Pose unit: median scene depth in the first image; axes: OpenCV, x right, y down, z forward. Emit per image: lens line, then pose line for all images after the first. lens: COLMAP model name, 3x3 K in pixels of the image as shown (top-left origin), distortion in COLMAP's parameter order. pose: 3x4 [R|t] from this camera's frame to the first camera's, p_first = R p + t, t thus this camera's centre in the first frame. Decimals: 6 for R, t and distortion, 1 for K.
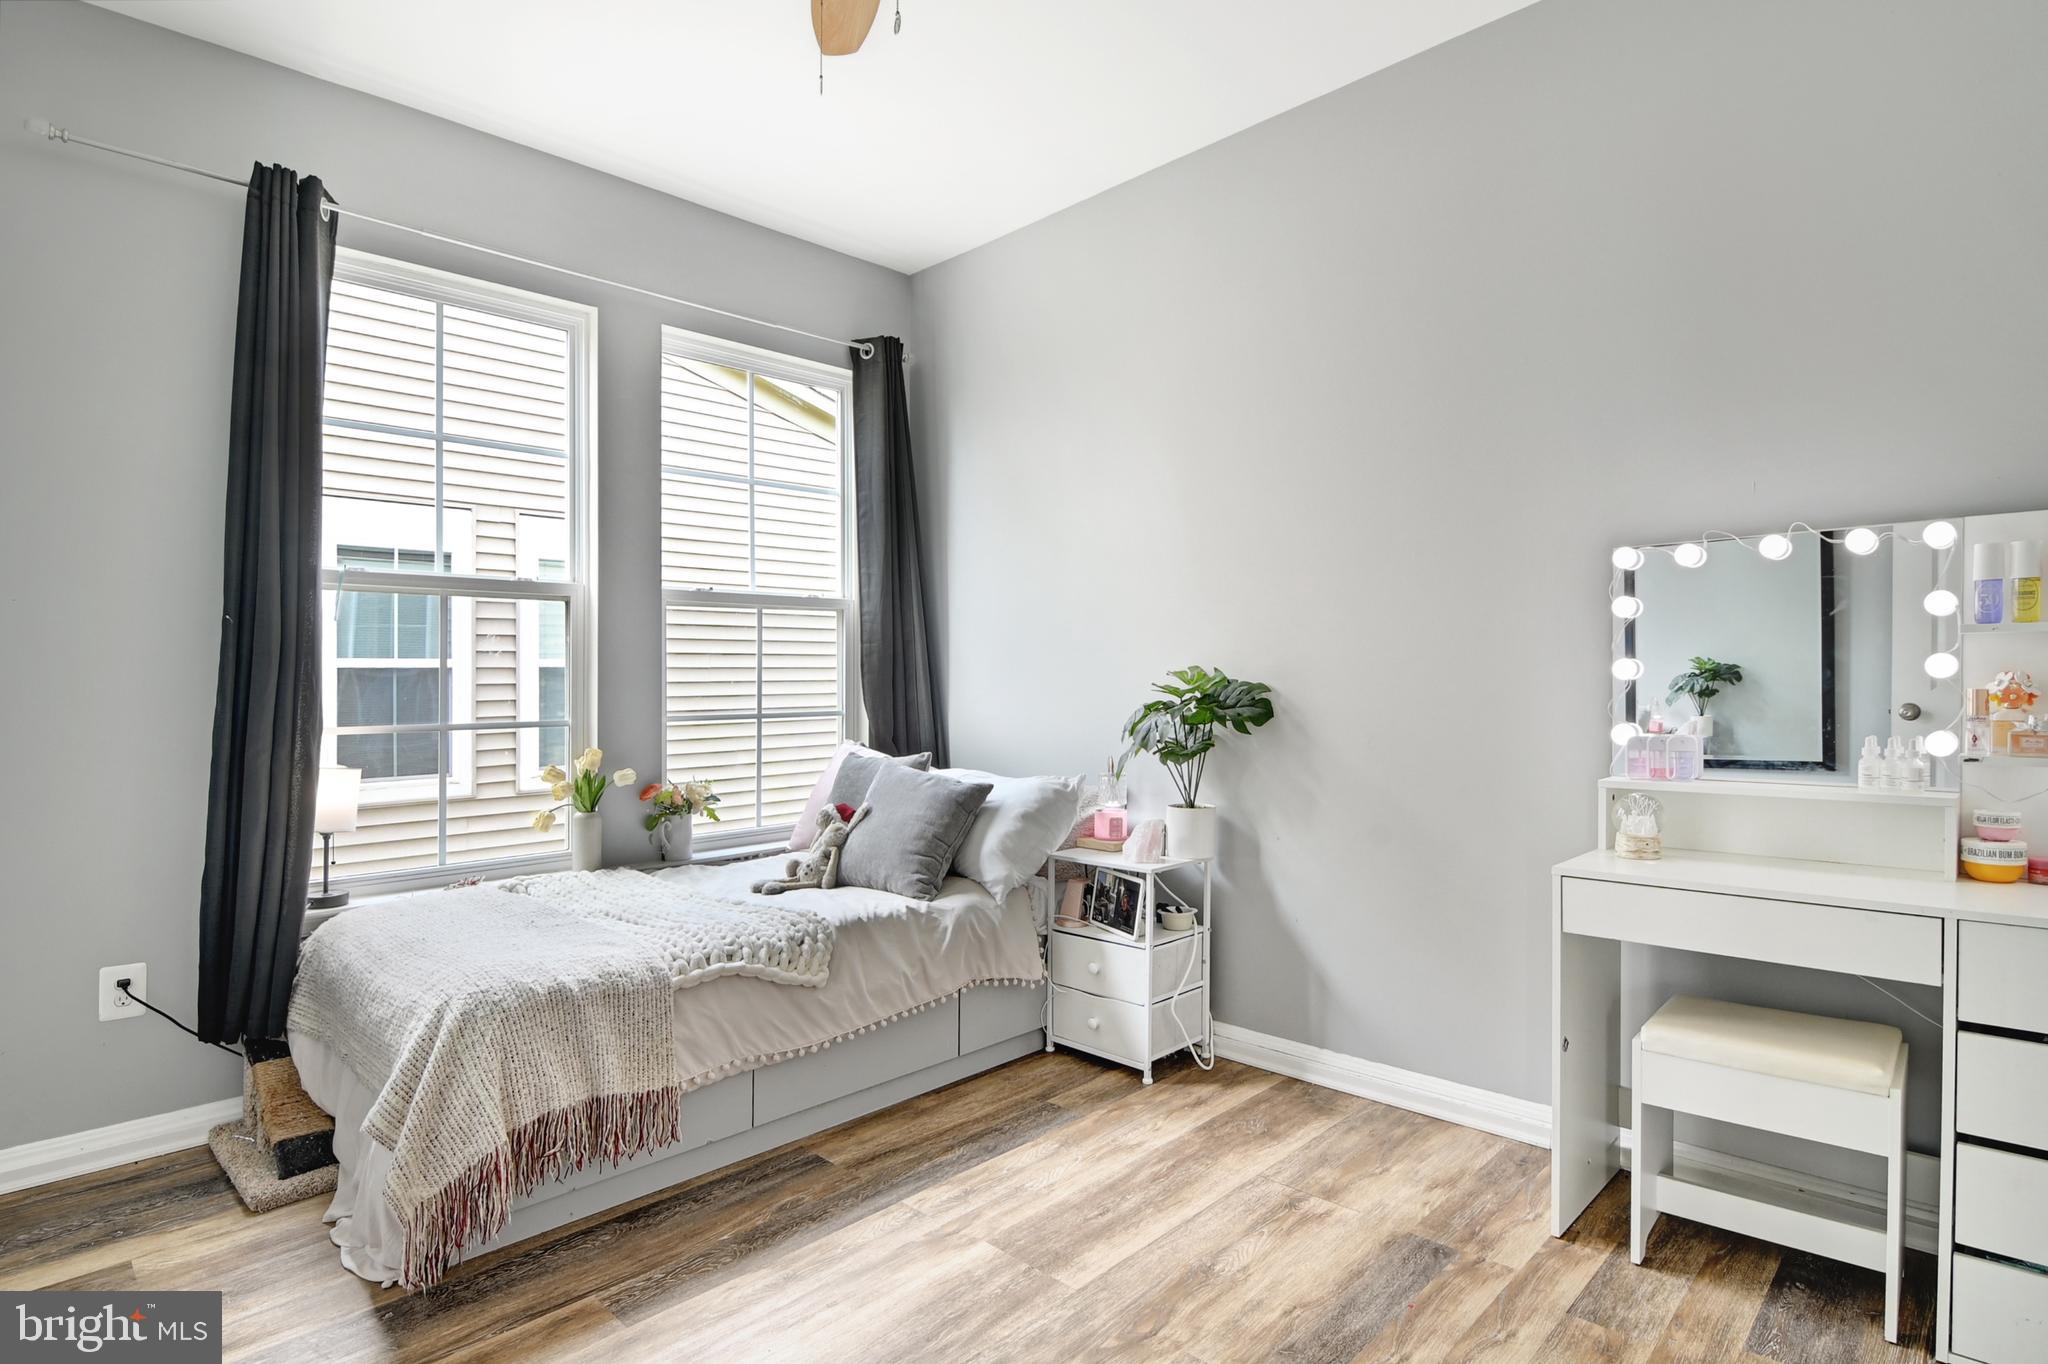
lens RADIAL K [[1010.6, 0, 1036.6], [0, 1010.6, 676.6], [0, 0, 1]] dist [-0.019197, -0.000473]
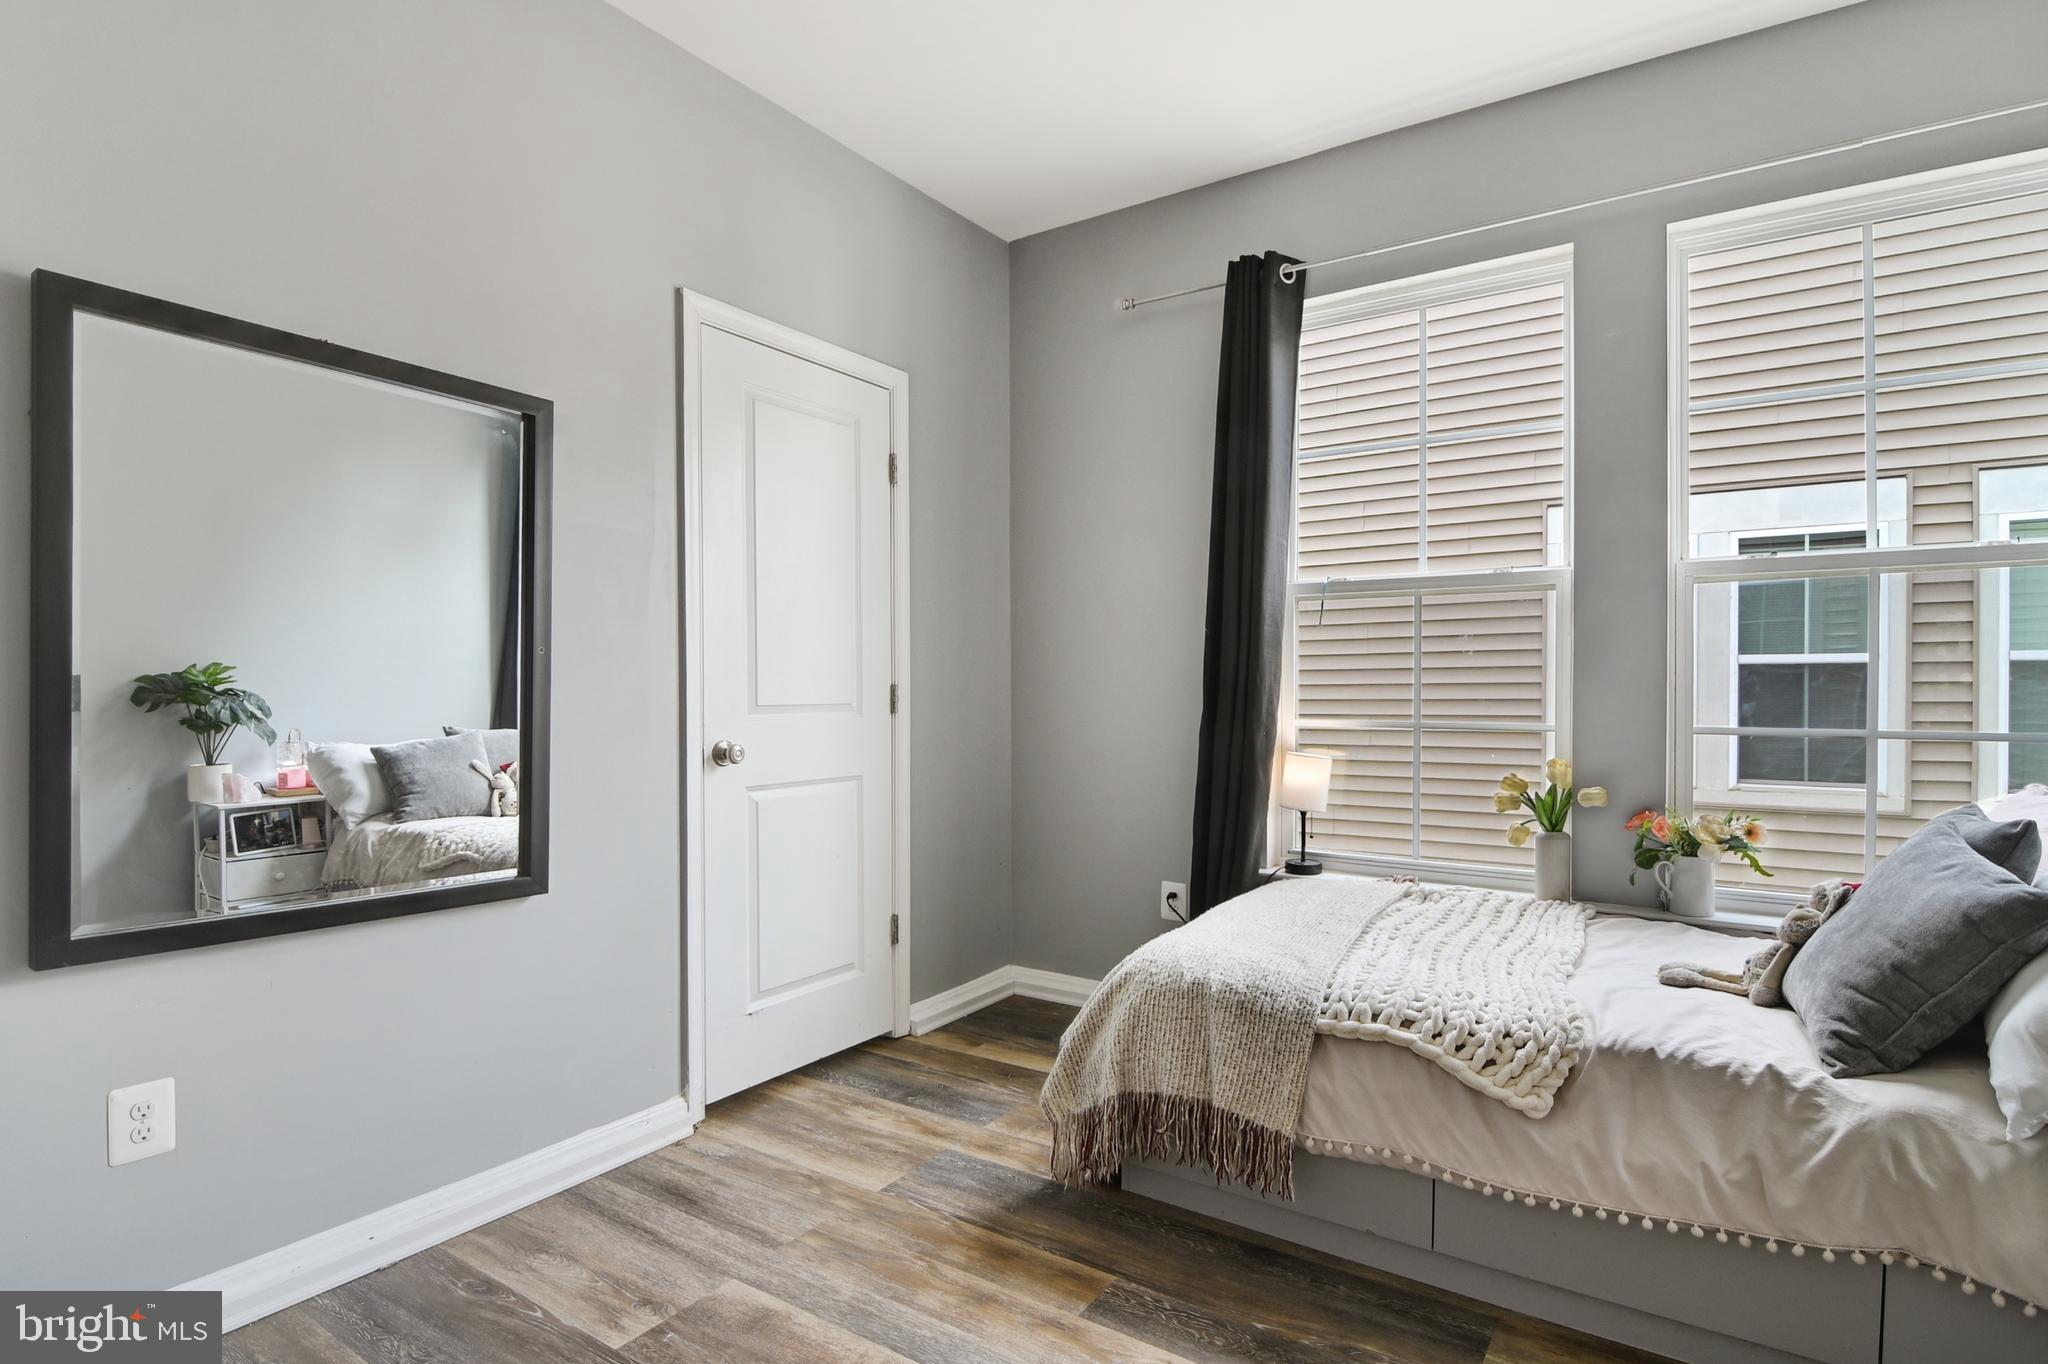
lens RADIAL K [[979.9, 0, 1040.8], [0, 979.9, 685.0], [0, 0, 1]] dist [0.000837, -0.015925]
pose [[0.212710, 0.013004, -0.977029, 0.387607], [0.000036, 0.999911, 0.013316, -0.004628], [0.977115, -0.002867, 0.212691, 0.530285]]
